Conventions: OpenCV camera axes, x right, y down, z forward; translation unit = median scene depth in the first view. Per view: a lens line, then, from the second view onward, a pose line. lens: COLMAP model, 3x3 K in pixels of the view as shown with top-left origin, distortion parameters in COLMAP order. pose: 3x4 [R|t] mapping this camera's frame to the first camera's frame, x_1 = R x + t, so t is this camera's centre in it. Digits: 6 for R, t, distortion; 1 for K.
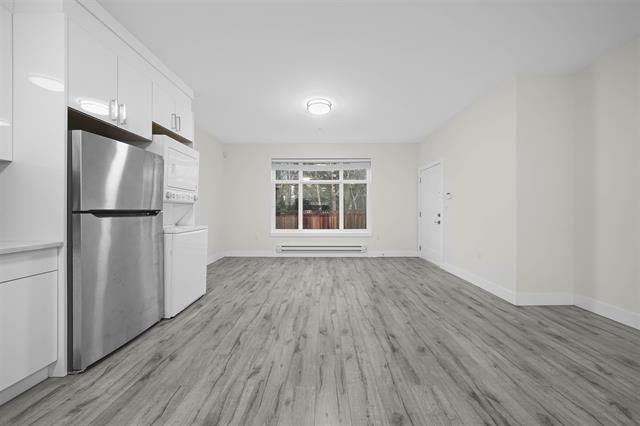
lens RADIAL K [[223.4, 0, 317.4], [0, 223.4, 211.0], [0, 0, 1]] dist [-0.005958, 0.000154]
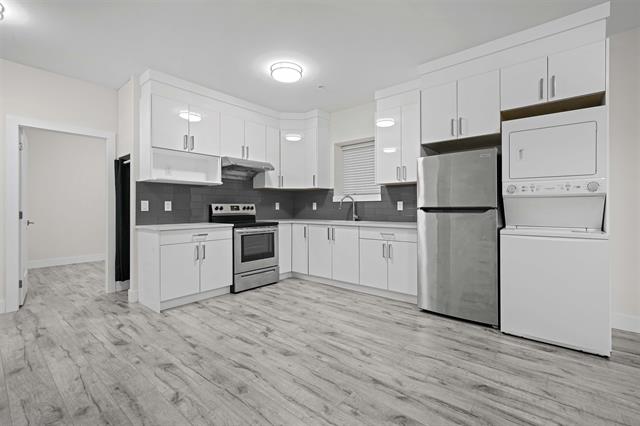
lens RADIAL K [[283.0, 0, 317.9], [0, 283.0, 211.1], [0, 0, 1]] dist [-0.000136, 0.000043]
pose [[-0.635762, 0.008256, -0.771841, 0.748588], [0.003268, 0.999963, 0.008005, 0.001096], [0.771879, 0.002567, -0.635765, 1.348025]]
